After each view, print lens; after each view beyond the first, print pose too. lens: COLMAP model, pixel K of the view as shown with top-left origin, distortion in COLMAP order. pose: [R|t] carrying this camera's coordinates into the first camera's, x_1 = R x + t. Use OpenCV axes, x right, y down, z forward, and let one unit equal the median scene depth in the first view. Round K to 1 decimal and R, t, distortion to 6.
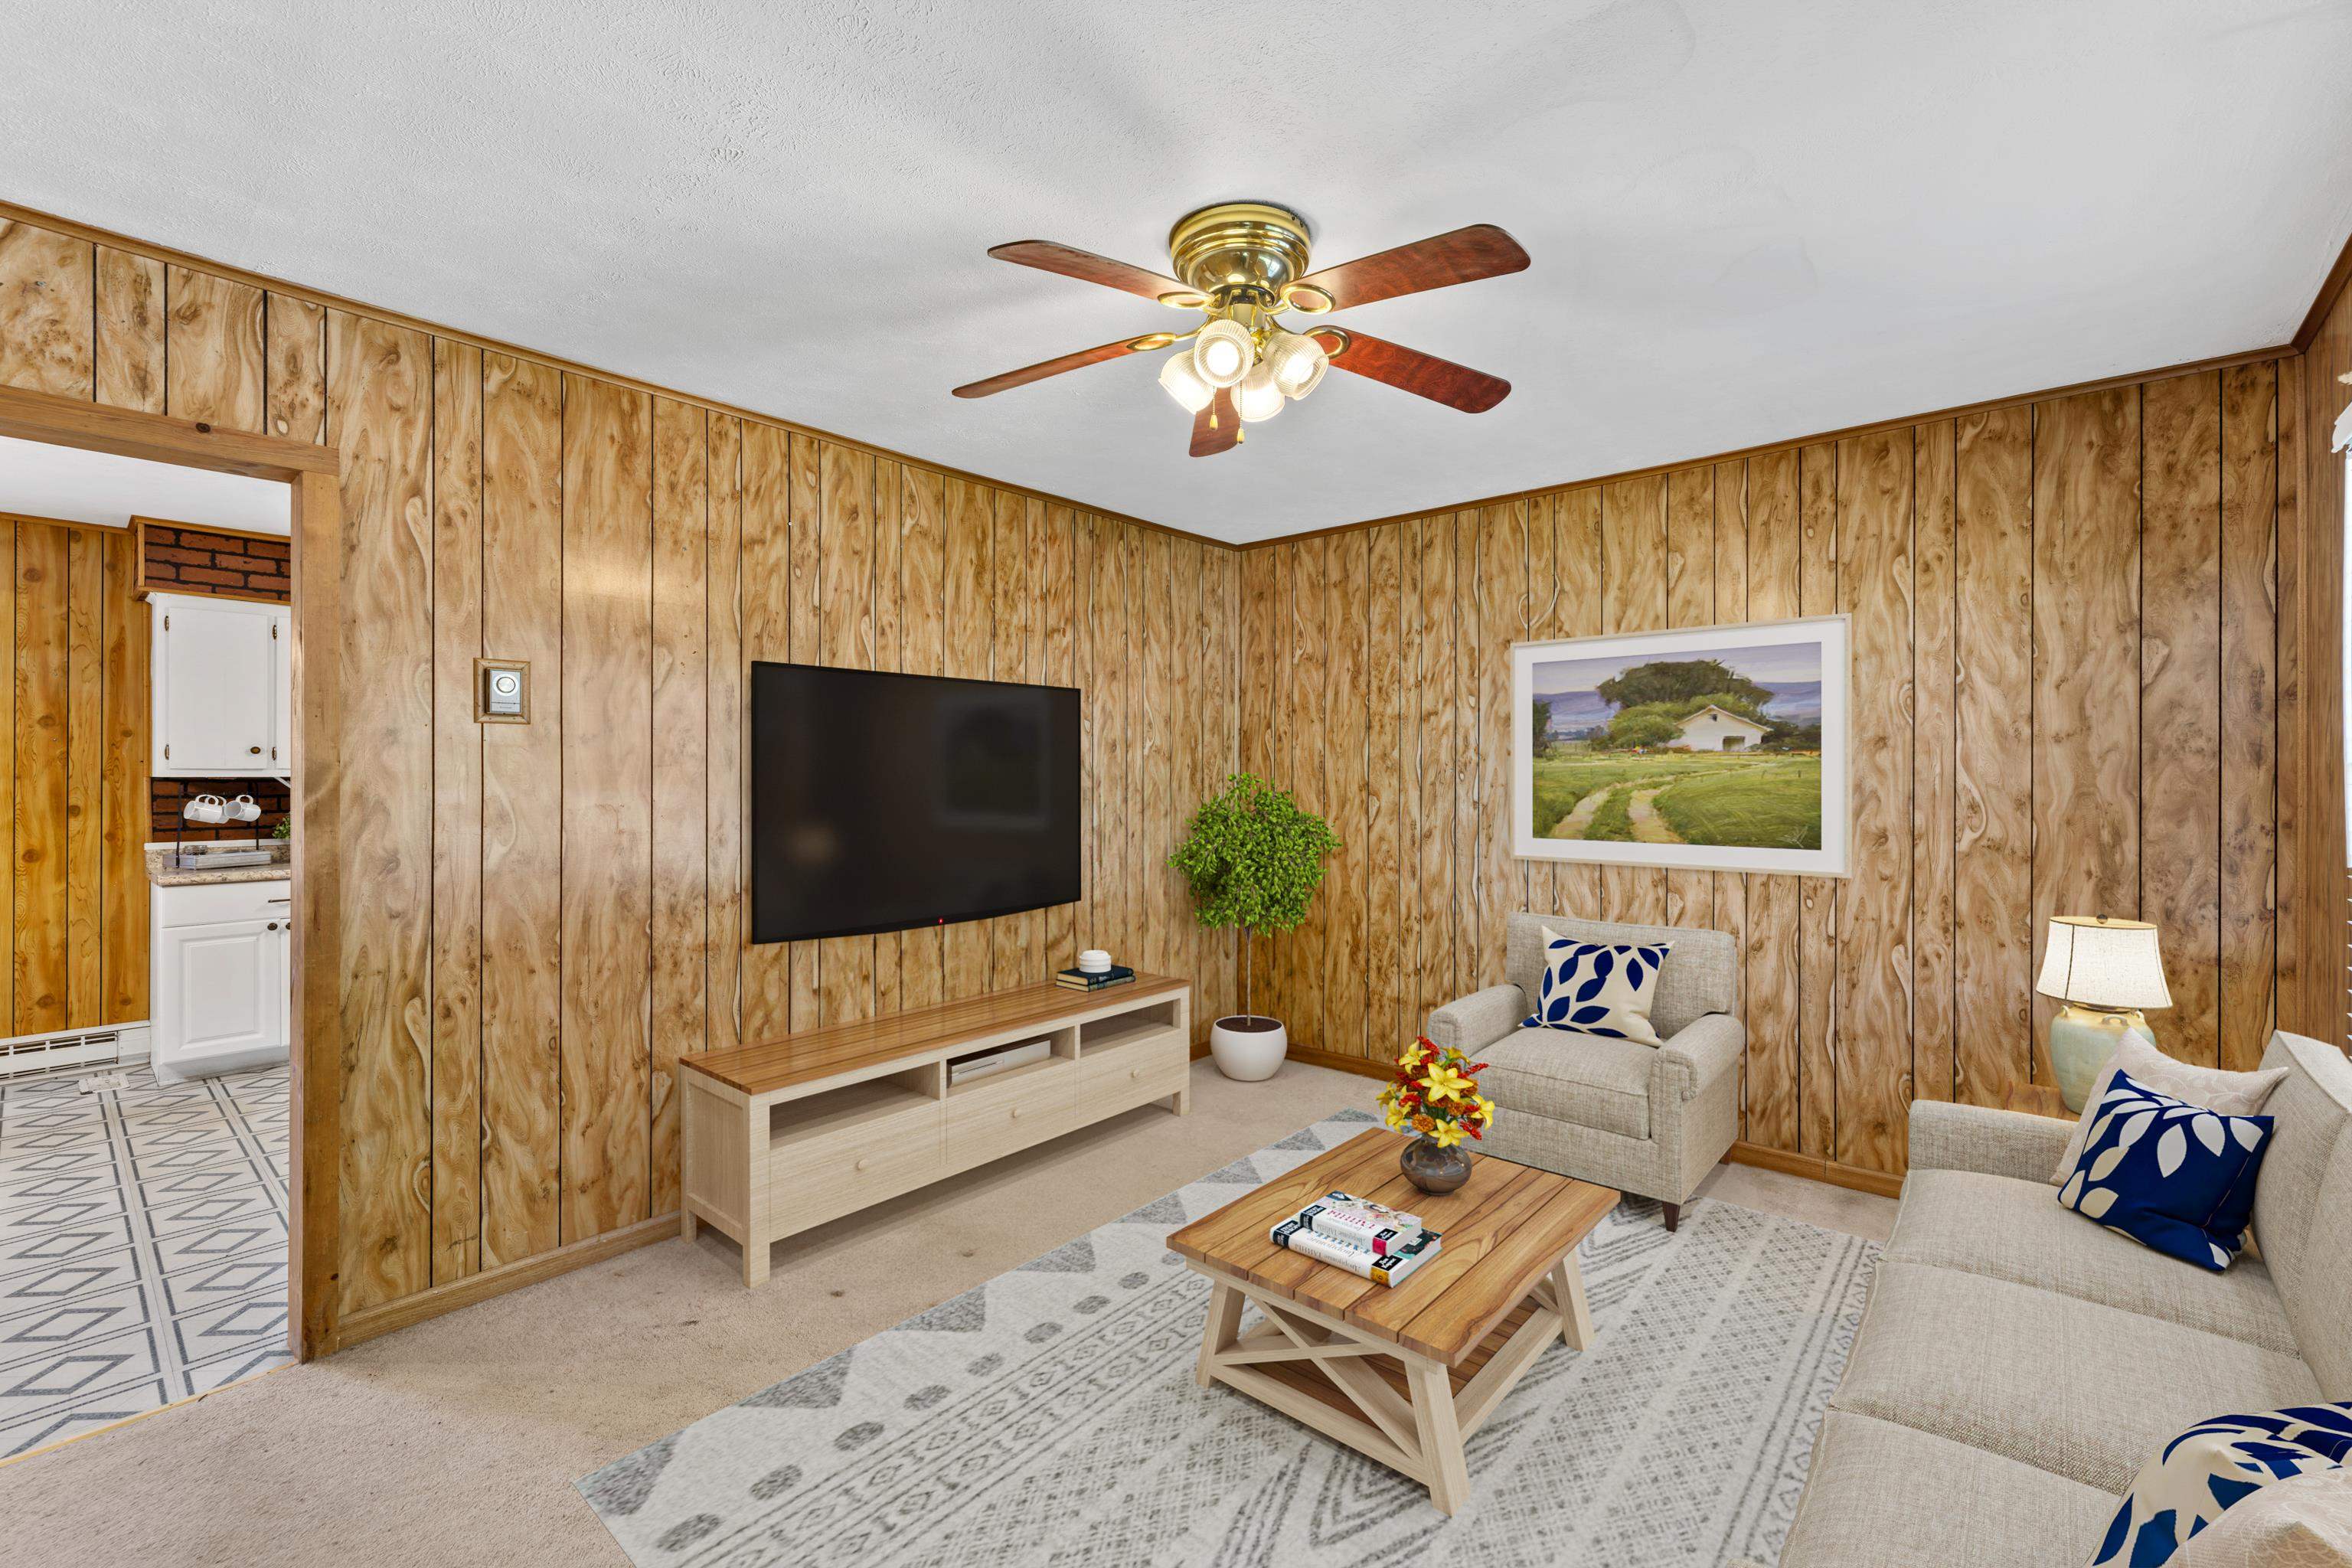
lens RADIAL K [[1000.7, 0, 1171.9], [0, 1000.7, 771.9], [0, 0, 1]] dist [-0.000537, 0.000661]
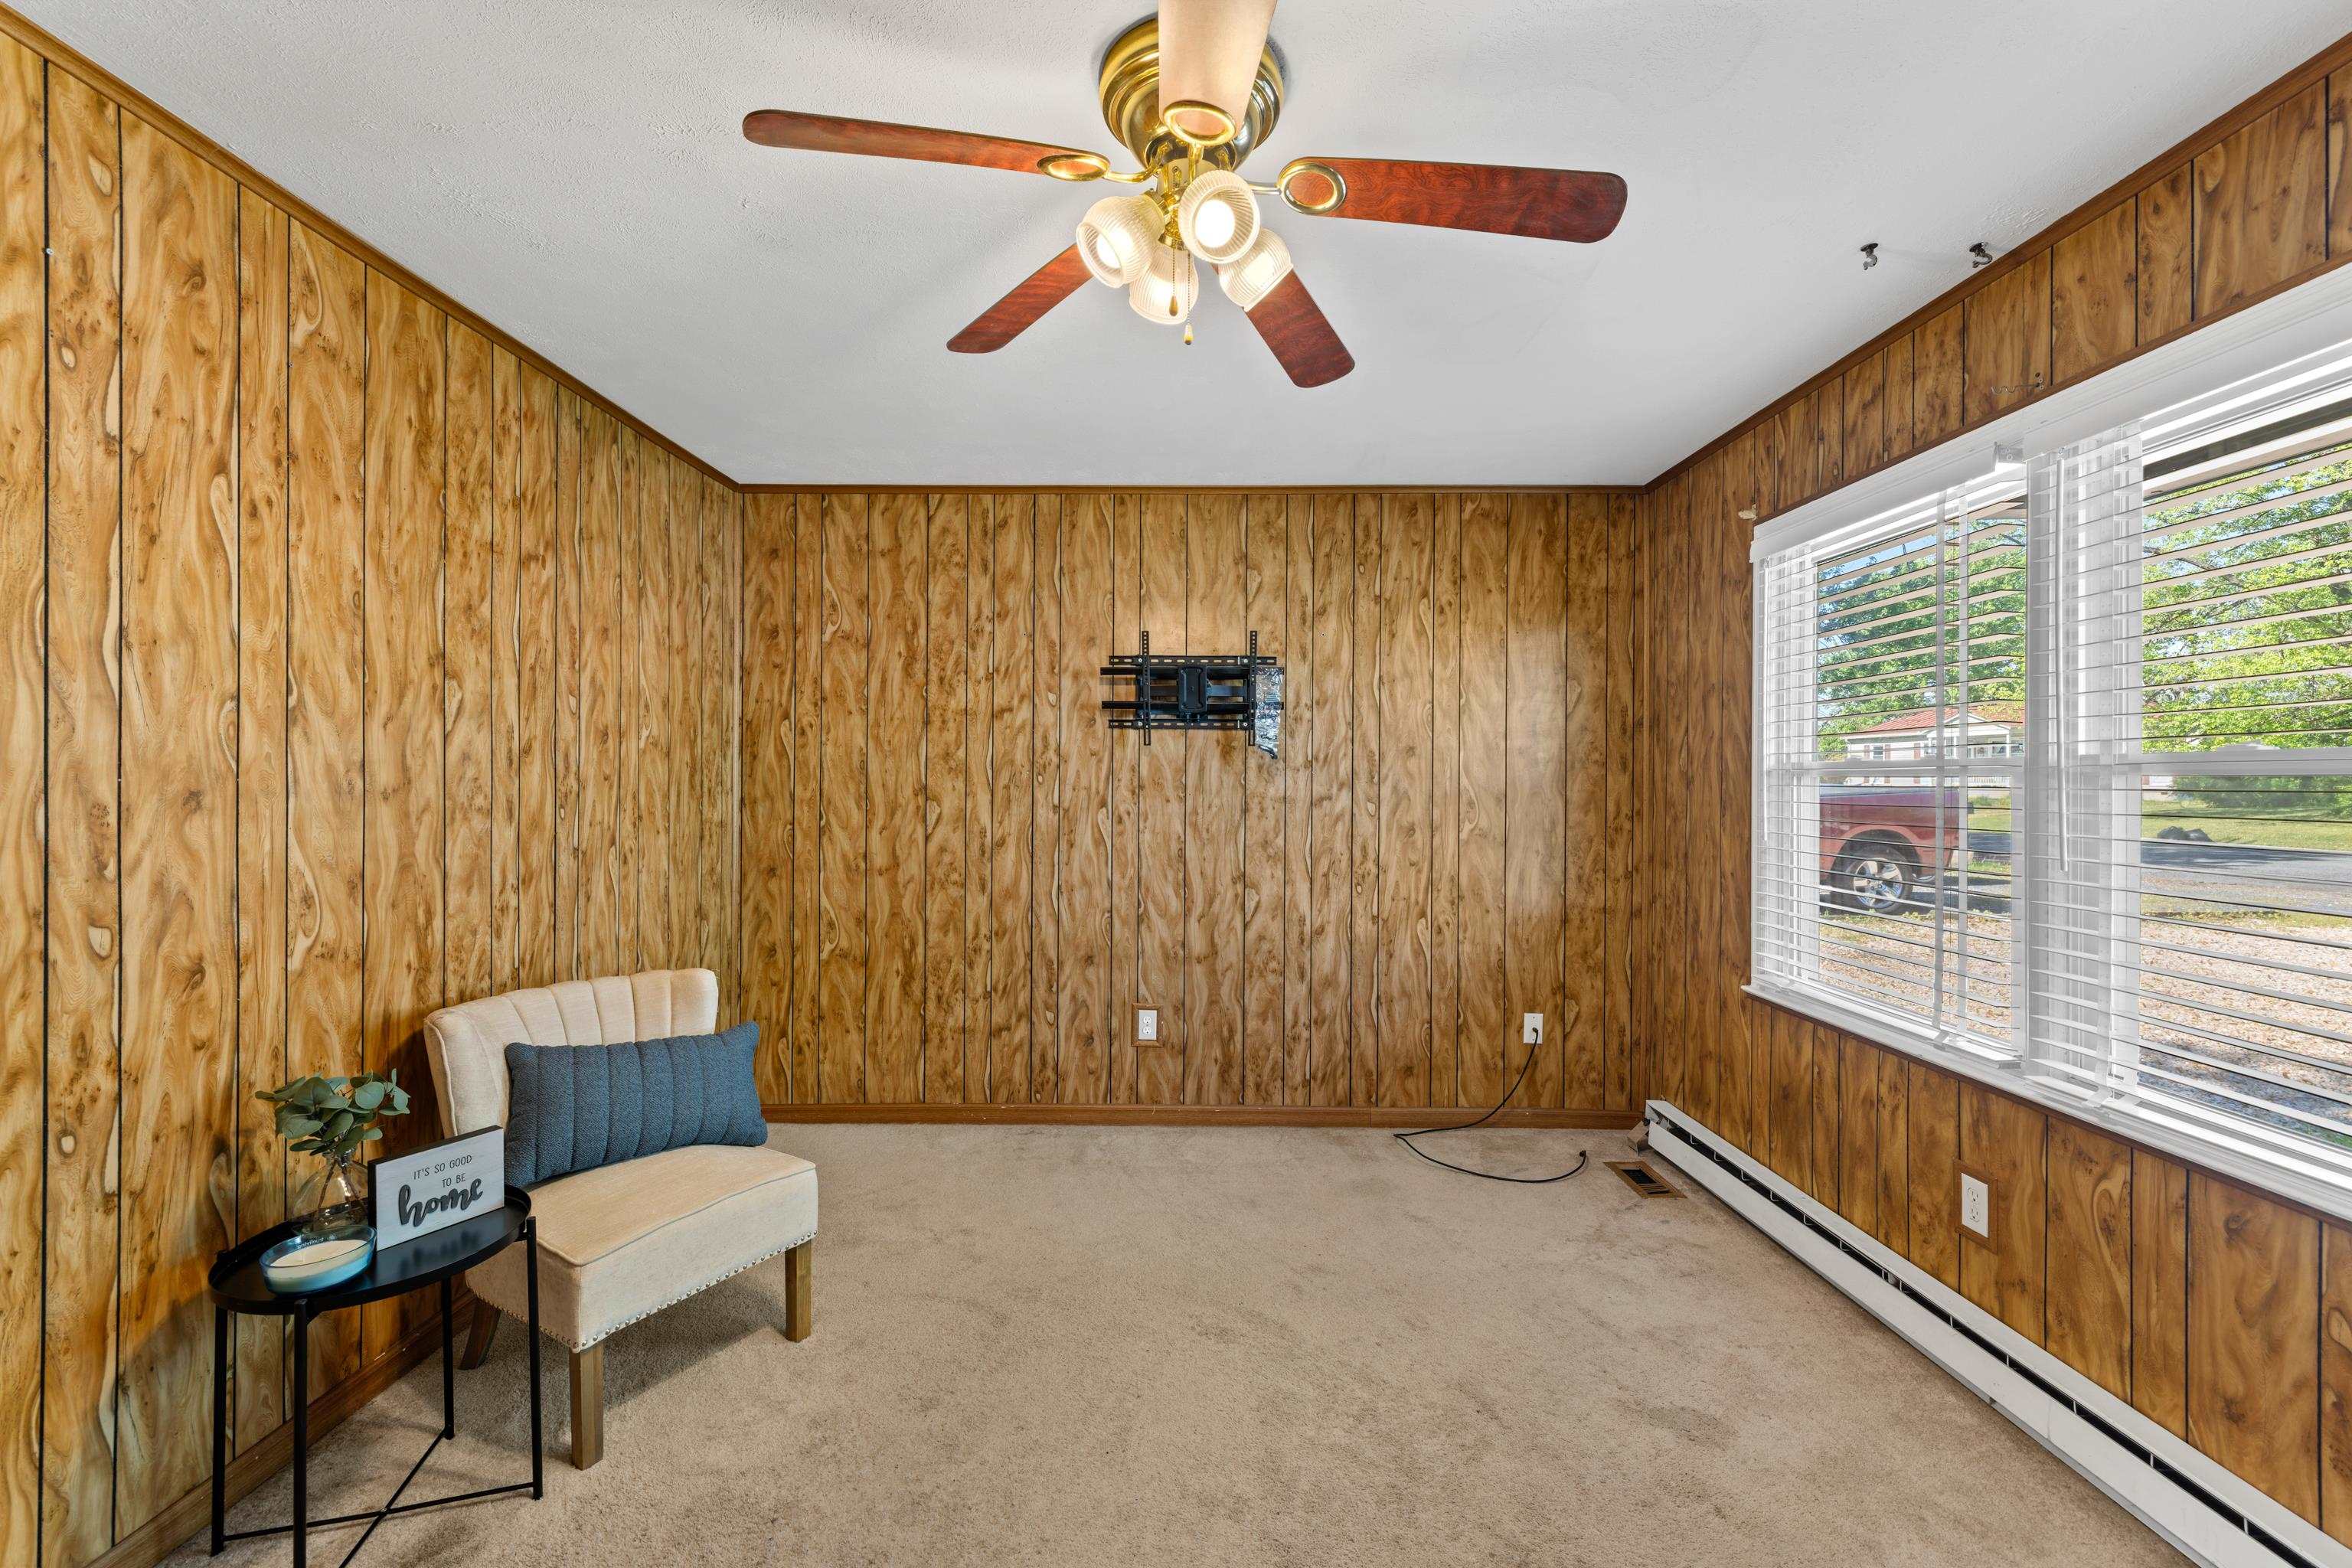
lens RADIAL K [[1000.7, 0, 1194.5], [0, 1000.7, 780.5], [0, 0, 1]] dist [-0.000537, 0.000661]
pose [[0.752160, 0.001968, 0.658978, -0.242095], [-0.004274, 0.999989, 0.001891, 0.003919], [-0.658967, -0.004239, 0.752160, 0.229675]]
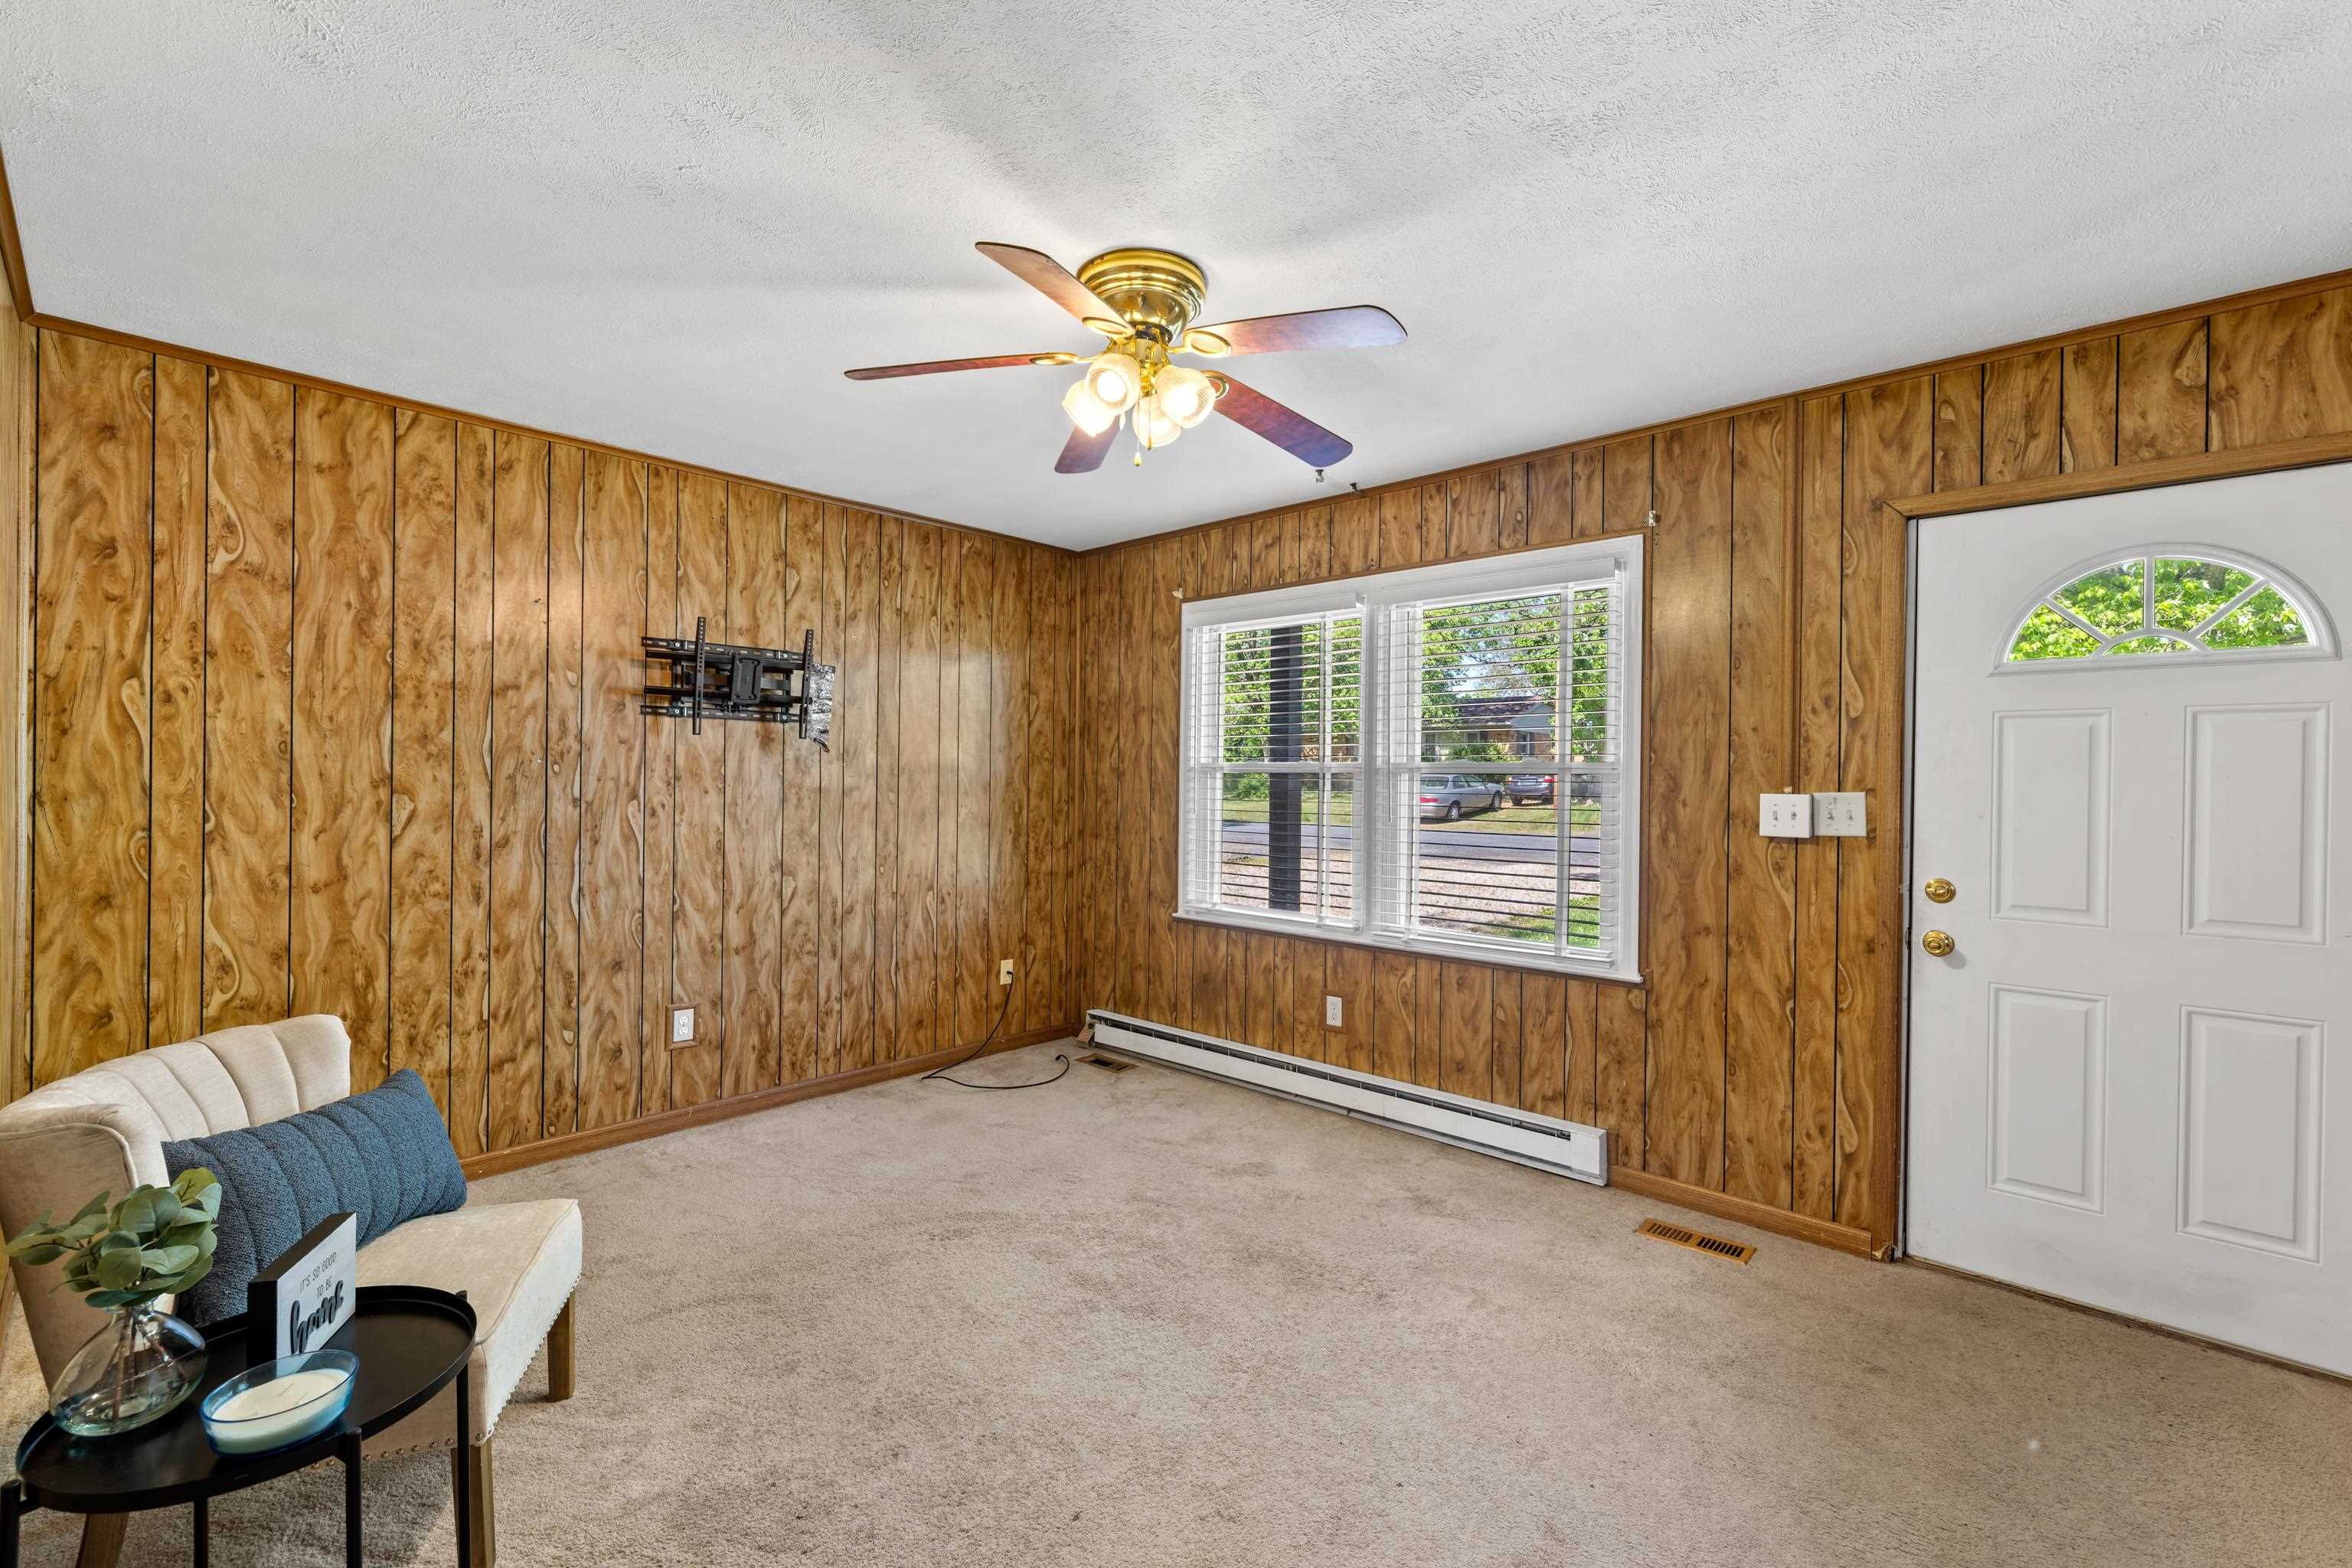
lens RADIAL K [[1000.7, 0, 1194.1], [0, 1000.7, 782.3], [0, 0, 1]] dist [-0.000537, 0.000661]
pose [[0.008548, -0.005196, 0.999950, -0.587725], [-0.011069, 0.999925, 0.005290, 0.006601], [-0.999902, -0.011114, 0.008490, 0.527611]]
